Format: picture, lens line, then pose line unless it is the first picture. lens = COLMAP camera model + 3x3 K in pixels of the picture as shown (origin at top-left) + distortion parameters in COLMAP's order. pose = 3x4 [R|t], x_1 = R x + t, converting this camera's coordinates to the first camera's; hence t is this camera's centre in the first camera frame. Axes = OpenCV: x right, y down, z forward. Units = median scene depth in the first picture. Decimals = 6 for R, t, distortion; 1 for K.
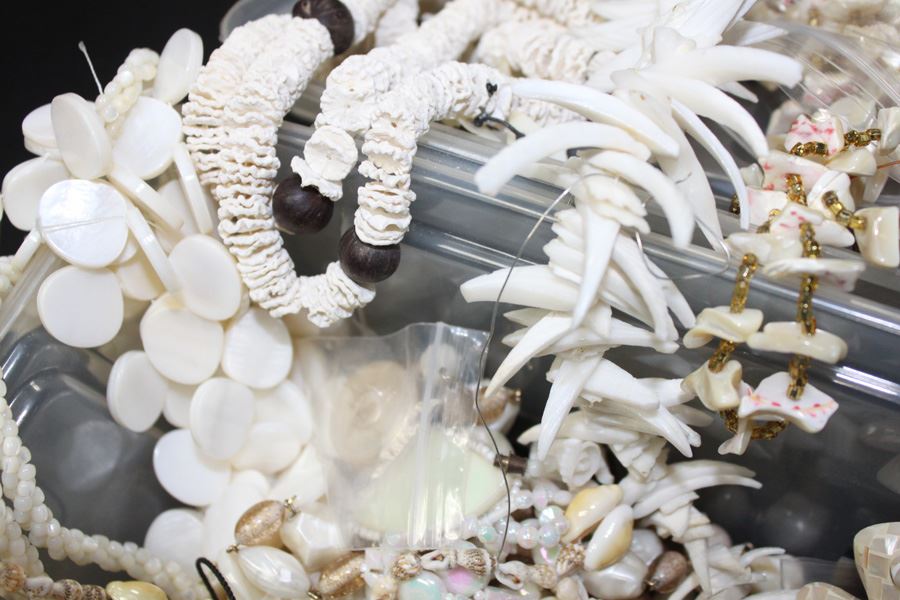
lens RADIAL K [[1134.4, 0, 444.6], [0, 1134.4, 307.9], [0, 0, 1]] dist [-0.053217, 0.000000]
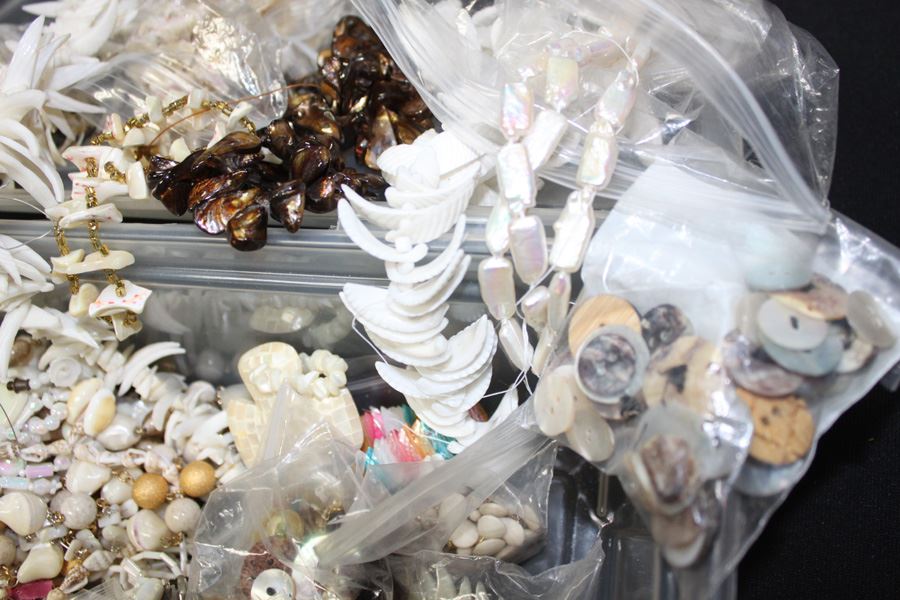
lens RADIAL K [[825.4, 0, 448.5], [0, 825.4, 300.1], [0, 0, 1]] dist [-0.123282, 0.000000]
pose [[0.945459, -0.296184, 0.135580, 0.512897], [0.287996, 0.954537, 0.076928, 0.114354], [-0.152201, -0.033686, 0.987775, -0.162153]]
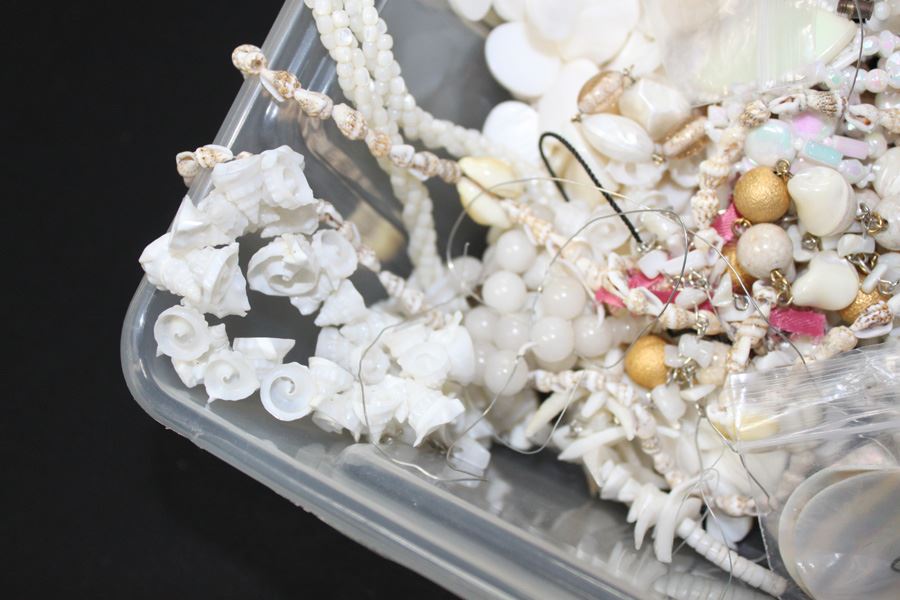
lens RADIAL K [[1134.4, 0, 450.5], [0, 1134.4, 307.3], [0, 0, 1]] dist [-0.053217, 0.000000]
pose [[0.979677, -0.038044, -0.196940, -0.107020], [0.075465, 0.979616, 0.186167, 0.188396], [0.185843, -0.197245, 0.962578, -0.055420]]
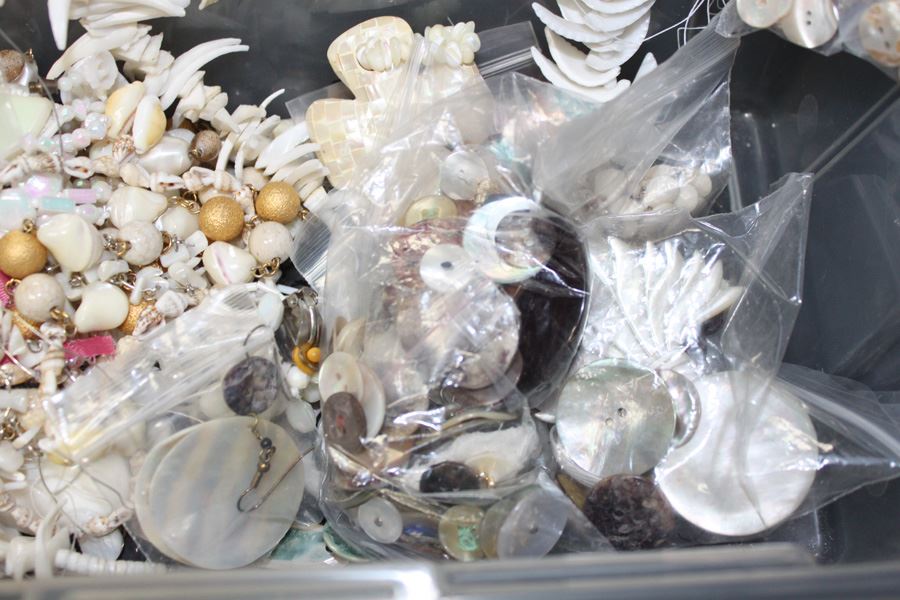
lens RADIAL K [[1134.4, 0, 453.5], [0, 1134.4, 296.5], [0, 0, 1]] dist [-0.053217, 0.000000]
pose [[0.854874, -0.366300, 0.367444, -0.089626], [0.340367, 0.930452, 0.135679, 0.335842], [-0.391588, 0.009077, 0.920096, -0.248777]]
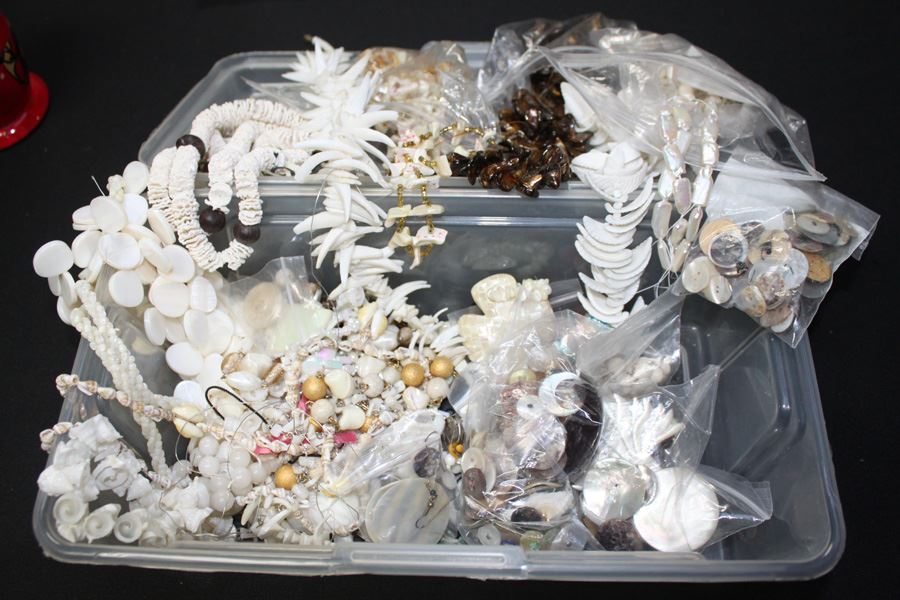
lens RADIAL K [[825.4, 0, 457.9], [0, 825.4, 298.3], [0, 0, 1]] dist [-0.123282, 0.000000]
pose [[0.896810, -0.274006, 0.347351, -0.299935], [0.299426, 0.953897, -0.020598, 0.246758], [-0.325694, 0.122478, 0.937509, -0.701676]]
